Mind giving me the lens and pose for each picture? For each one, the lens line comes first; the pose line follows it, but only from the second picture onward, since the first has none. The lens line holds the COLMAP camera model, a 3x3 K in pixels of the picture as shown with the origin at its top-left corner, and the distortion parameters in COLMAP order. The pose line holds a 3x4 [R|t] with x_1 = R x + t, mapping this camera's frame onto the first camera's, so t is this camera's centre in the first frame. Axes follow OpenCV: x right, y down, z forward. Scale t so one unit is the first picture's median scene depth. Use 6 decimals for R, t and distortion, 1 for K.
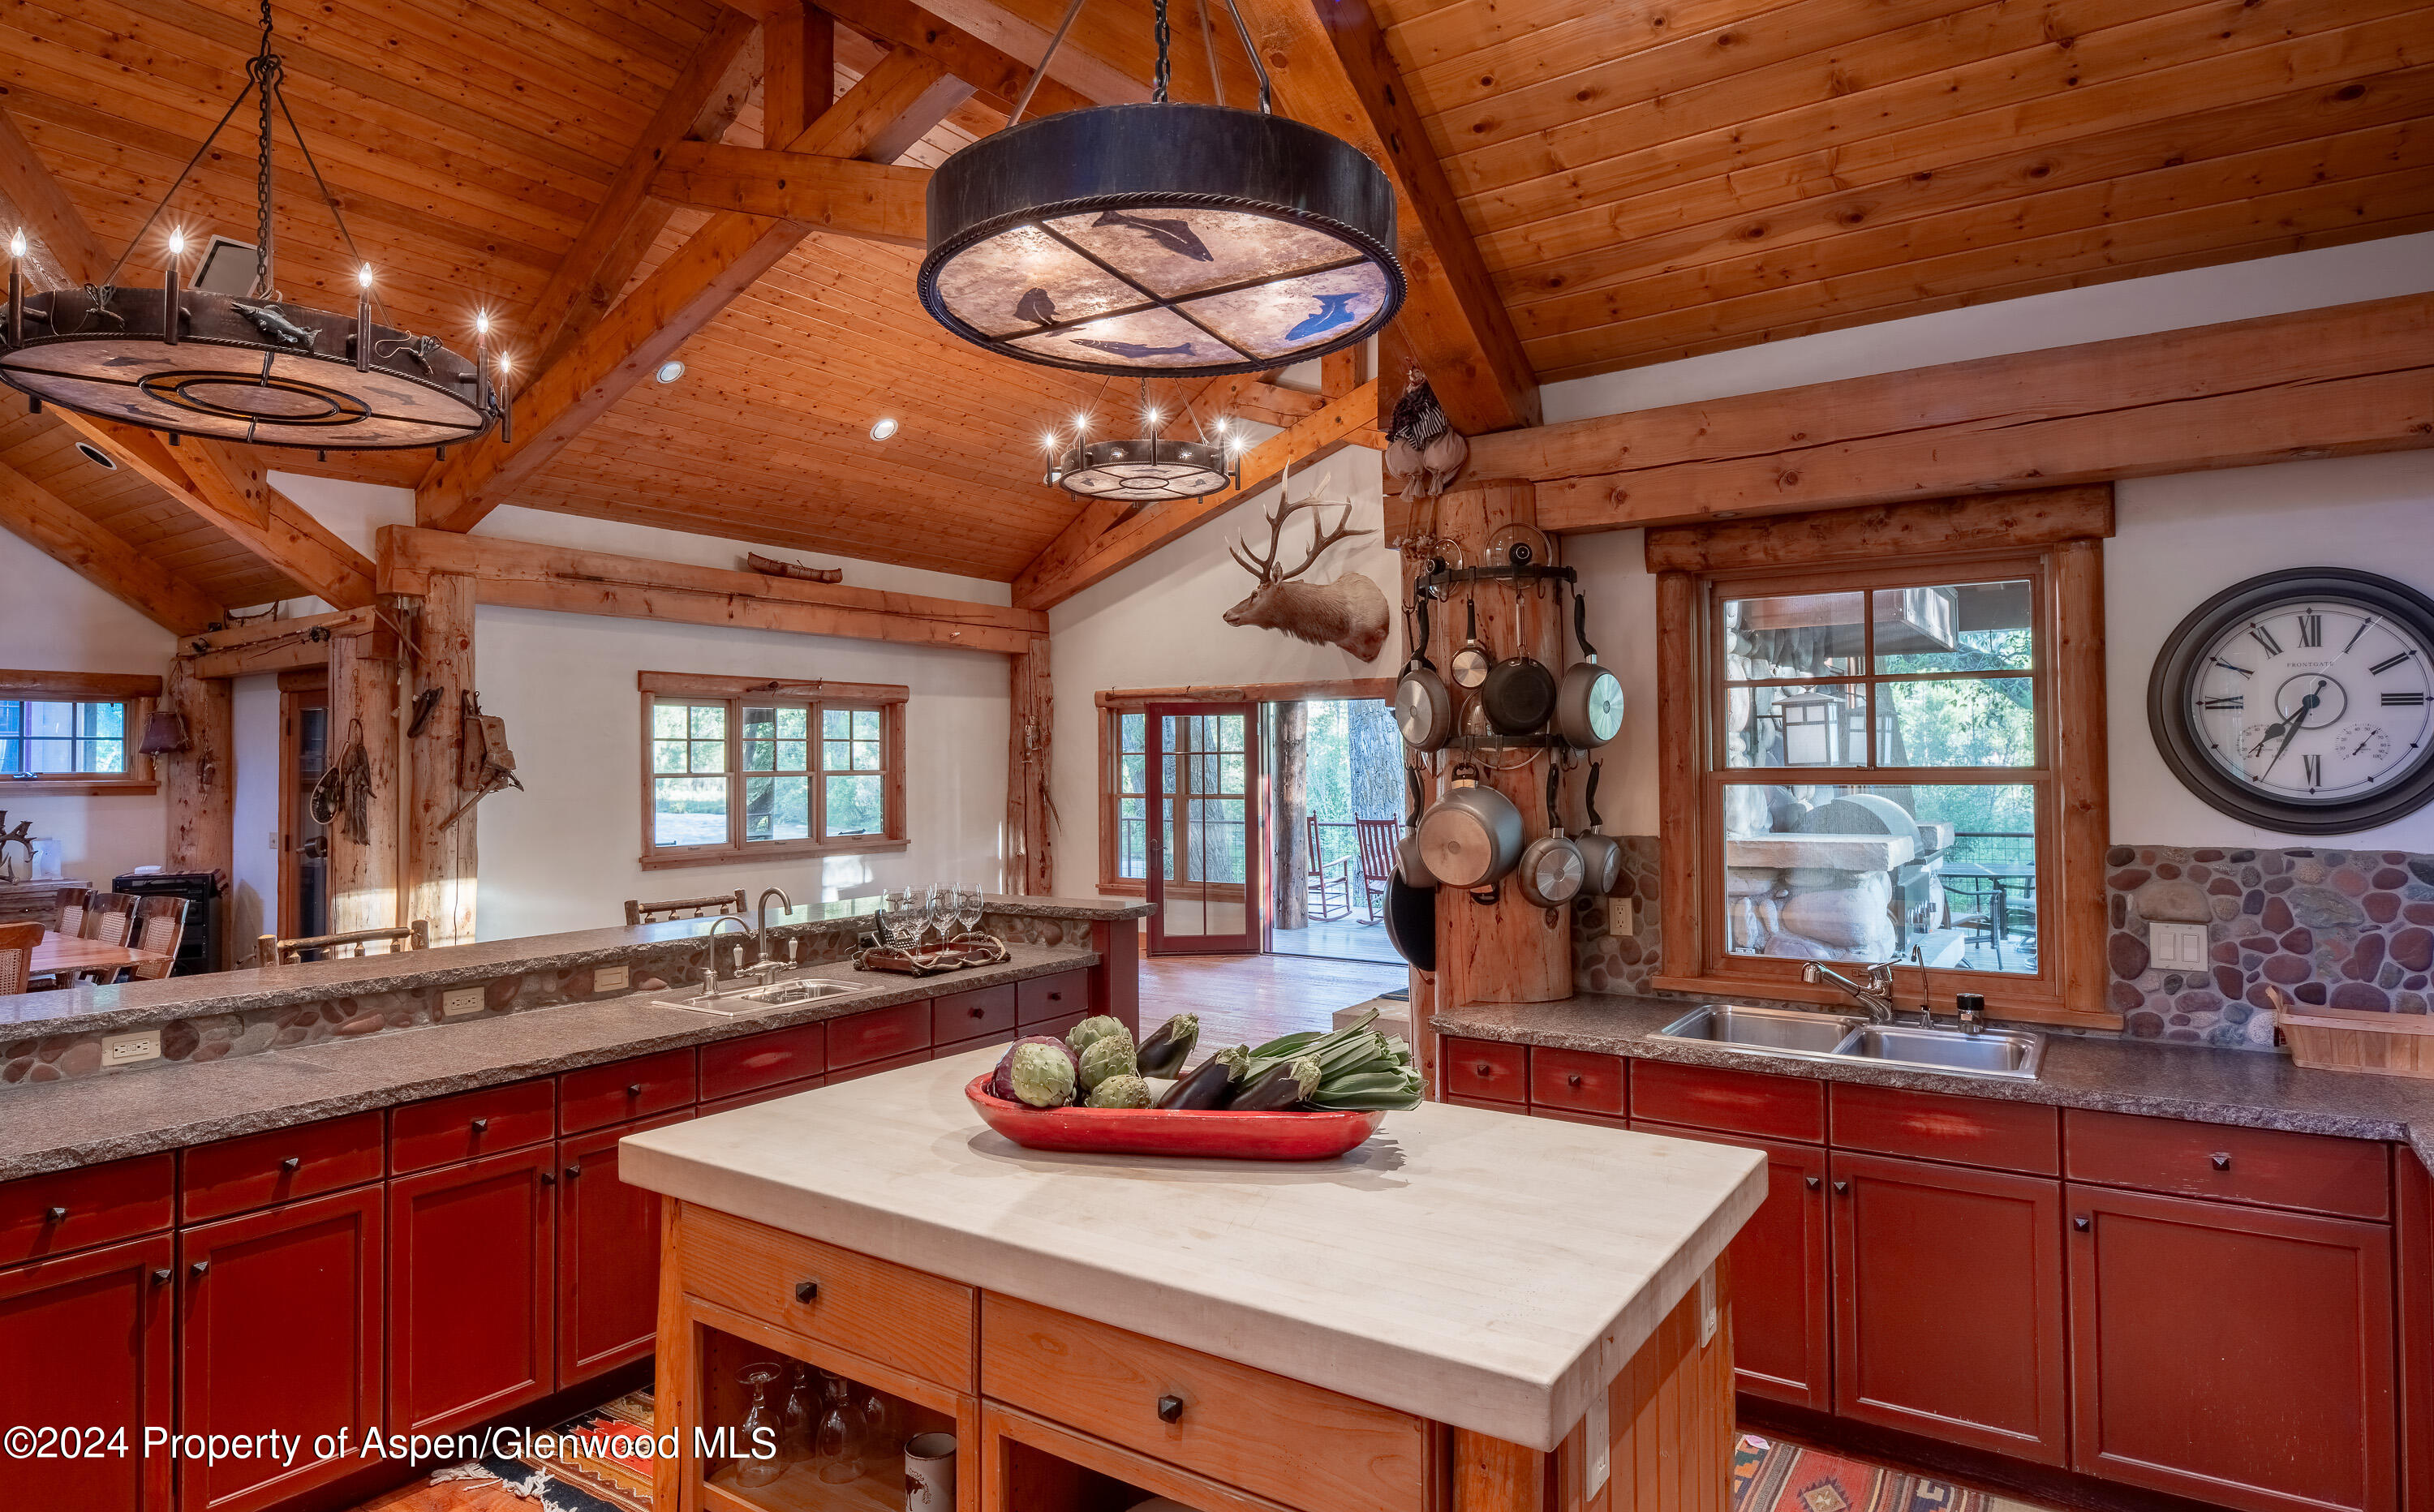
lens RADIAL K [[1354.1, 0, 1226.2], [0, 1354.1, 748.5], [0, 0, 1]] dist [-0.004075, -0.000494]
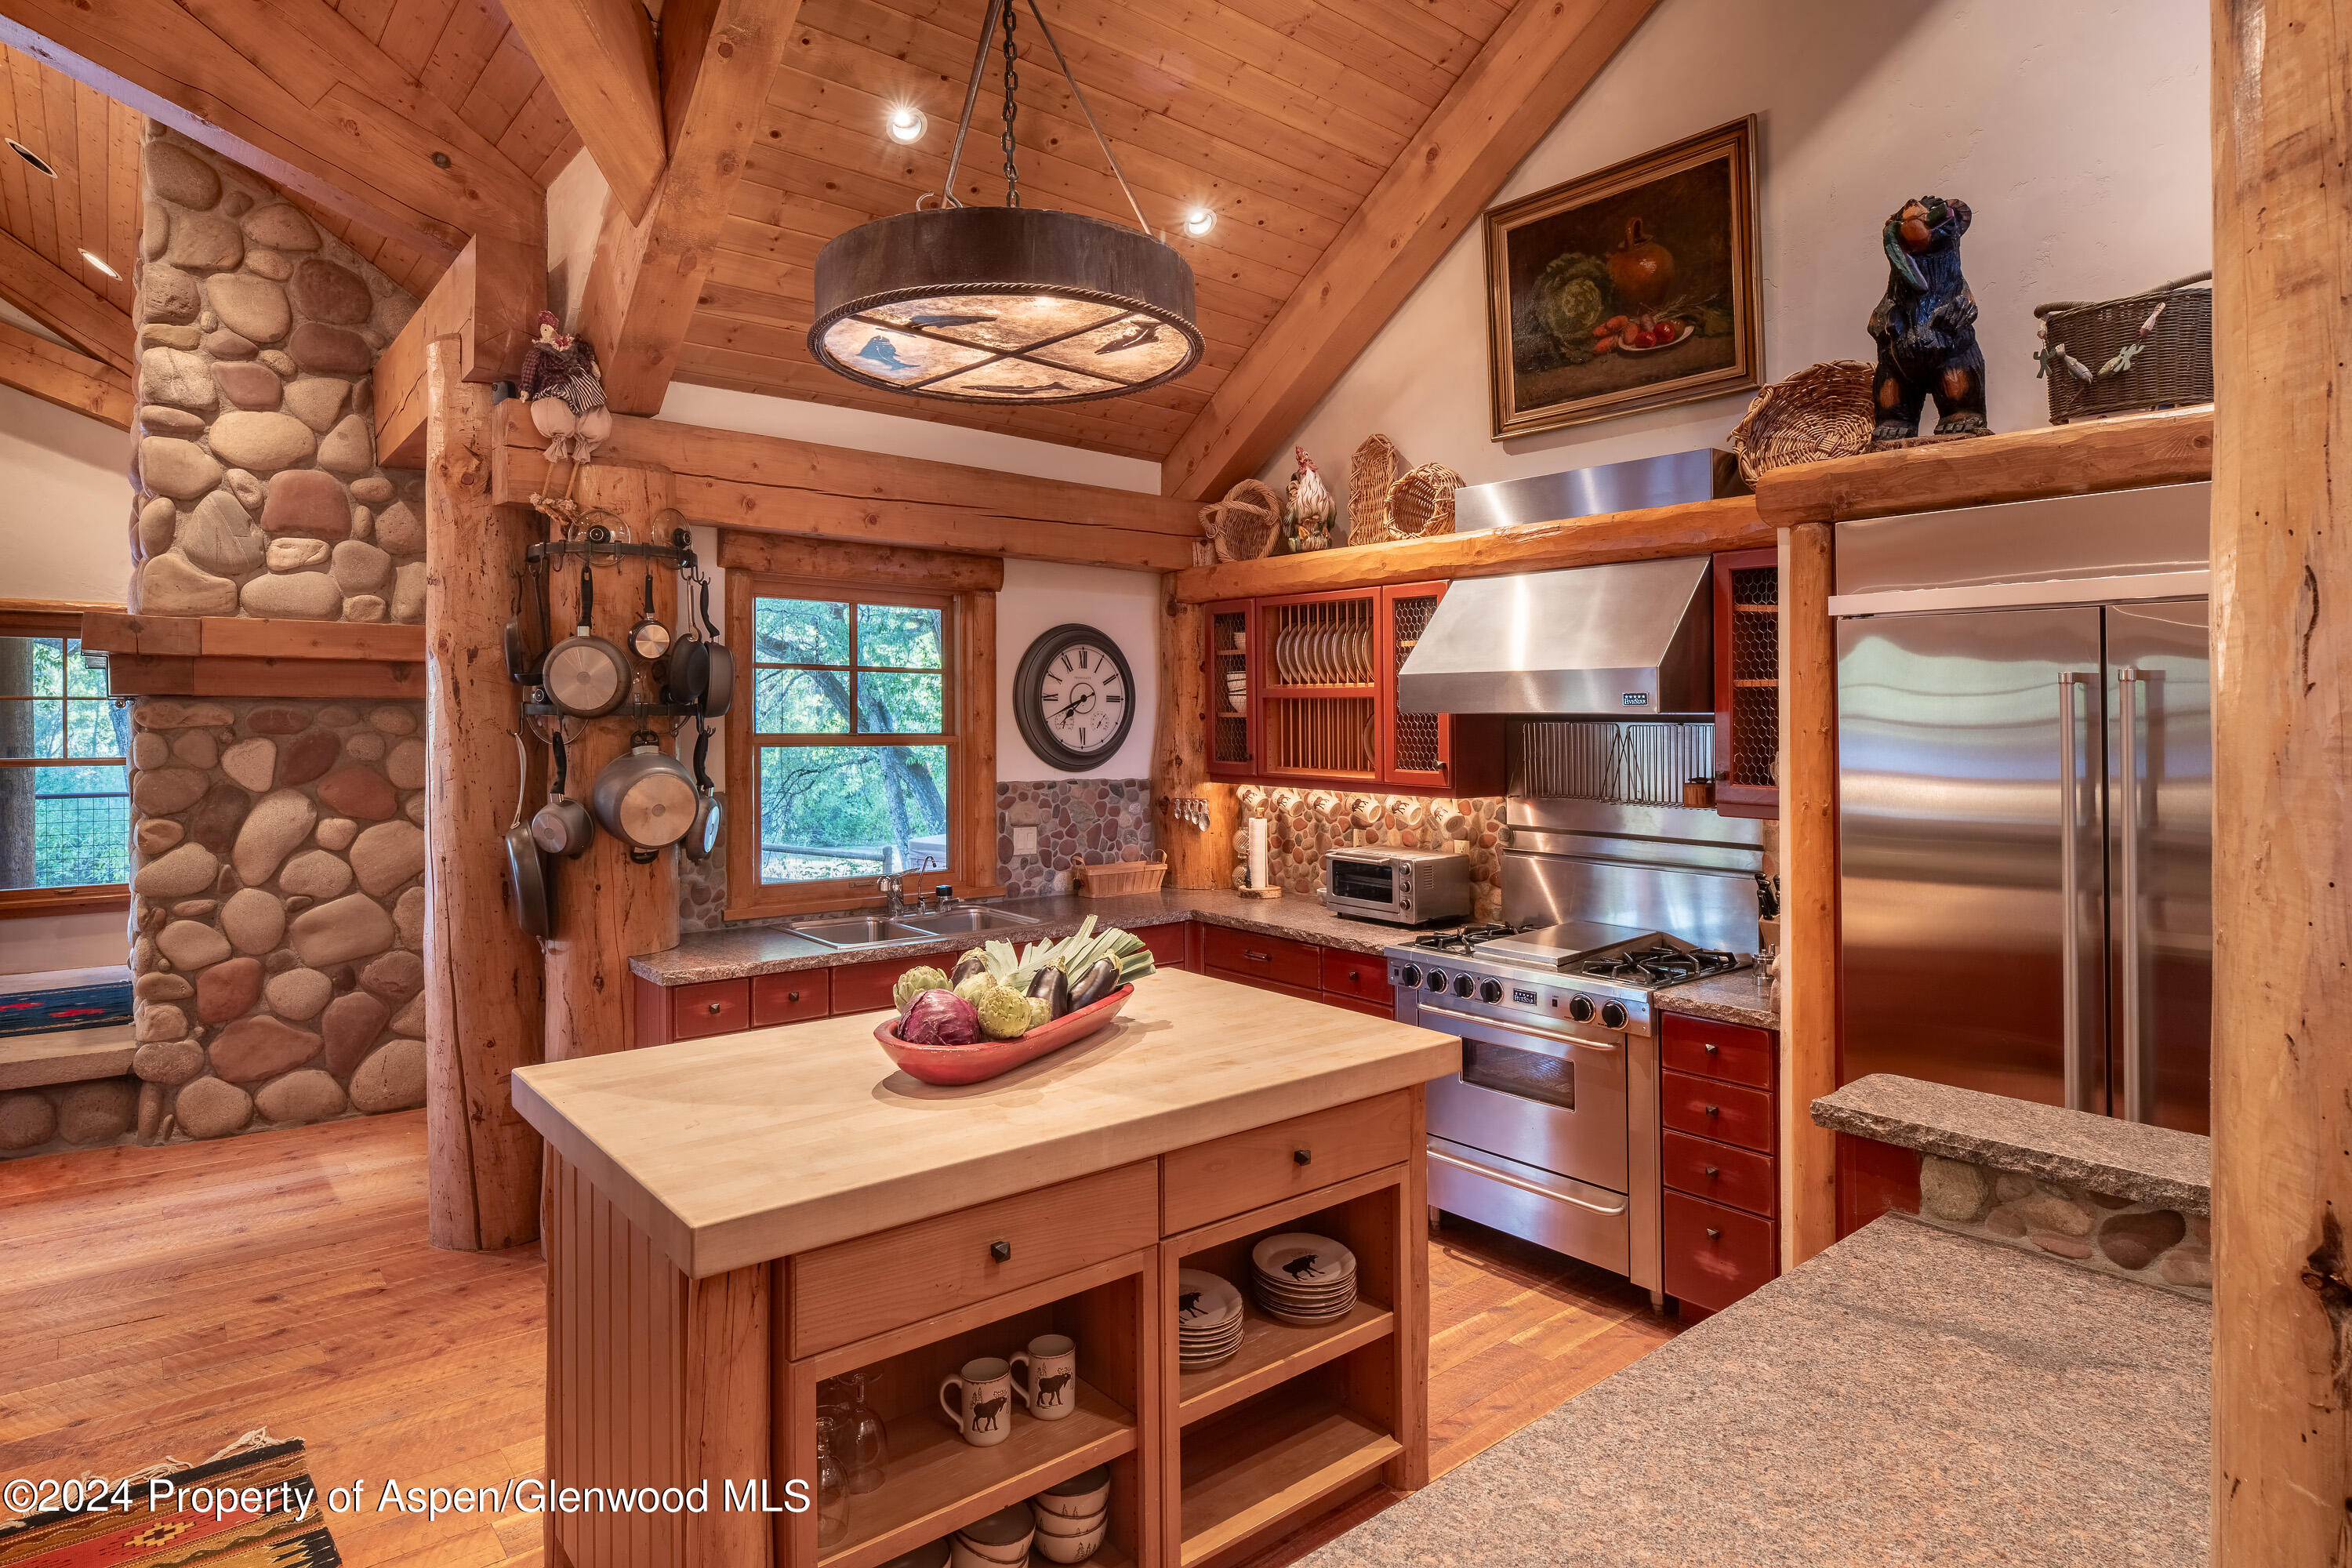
lens RADIAL K [[1285.7, 0, 1169.9], [0, 1285.7, 715.0], [0, 0, 1]] dist [-0.003585, -0.002814]
pose [[0.272916, 0.011591, 0.961968, -0.785513], [-0.021142, 0.999758, -0.006048, -0.004075], [-0.961805, -0.018688, 0.273095, 0.390674]]
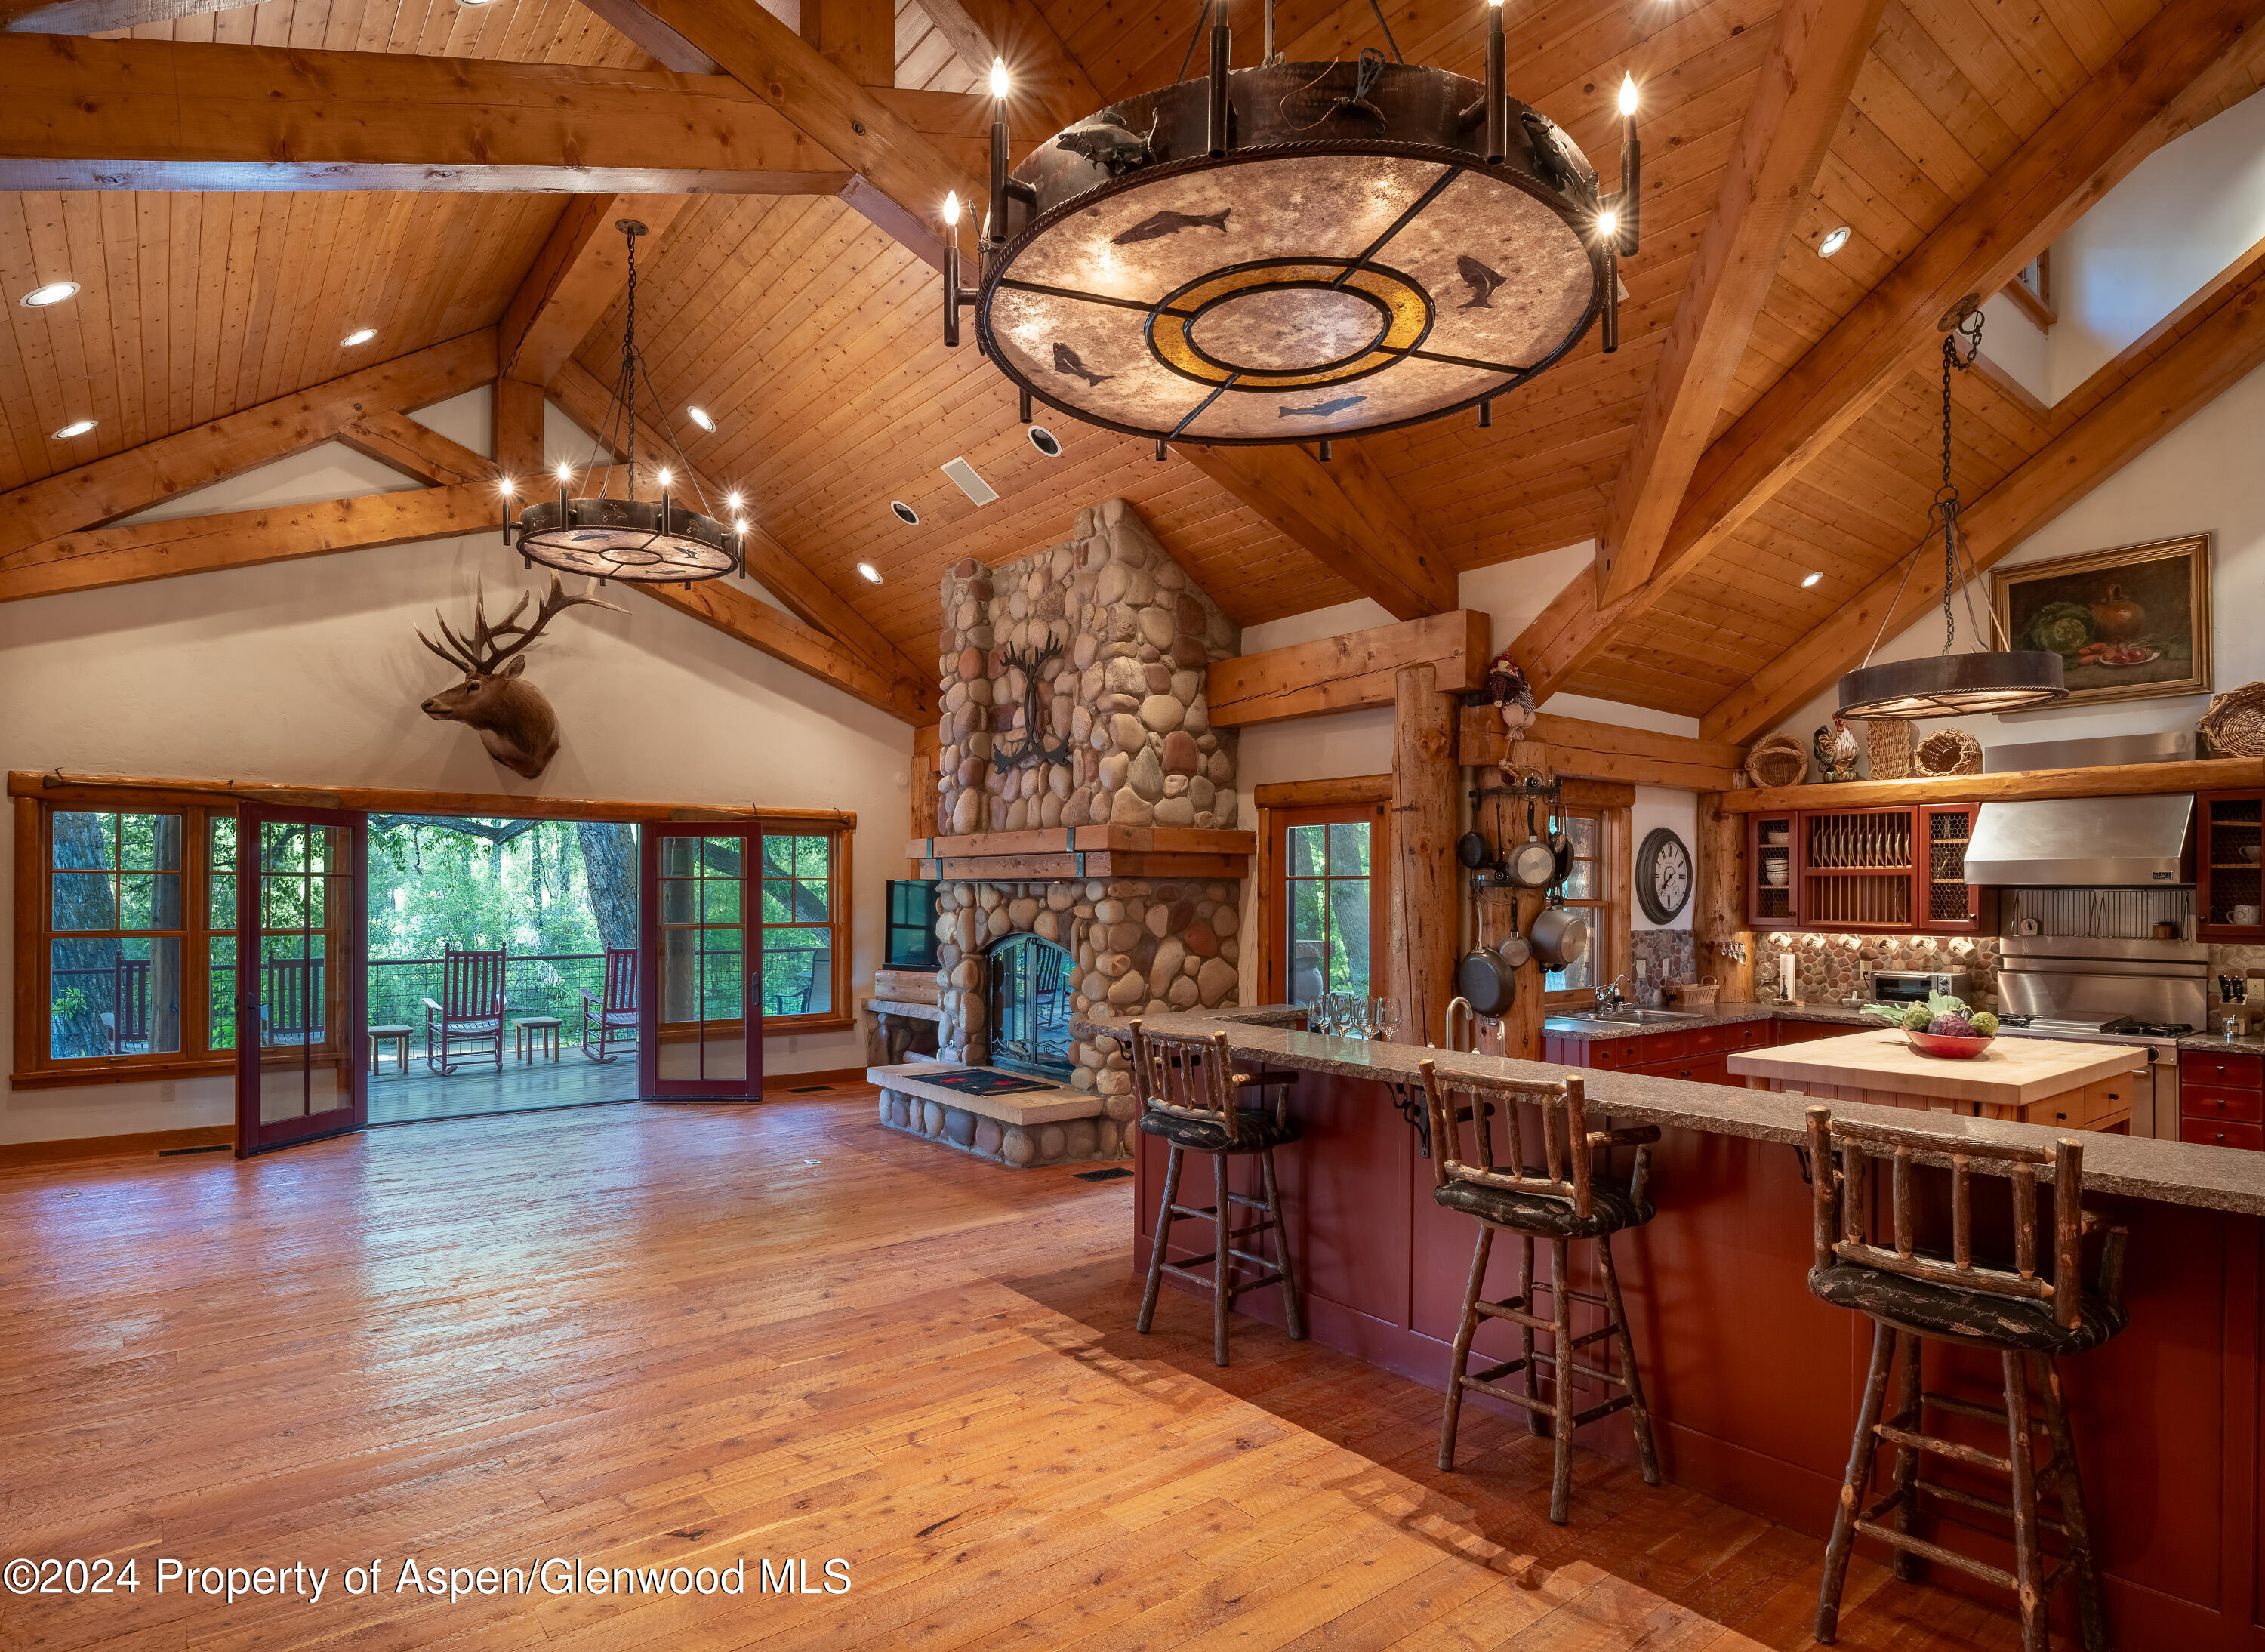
lens RADIAL K [[1232.9, 0, 1125.2], [0, 1232.9, 913.8], [0, 0, 1]] dist [-0.004406, -0.001975]
pose [[0.295846, -0.006406, 0.955214, -1.842069], [-0.017839, 0.999766, 0.012230, 0.029452], [-0.955069, -0.020659, 0.295662, 1.244596]]
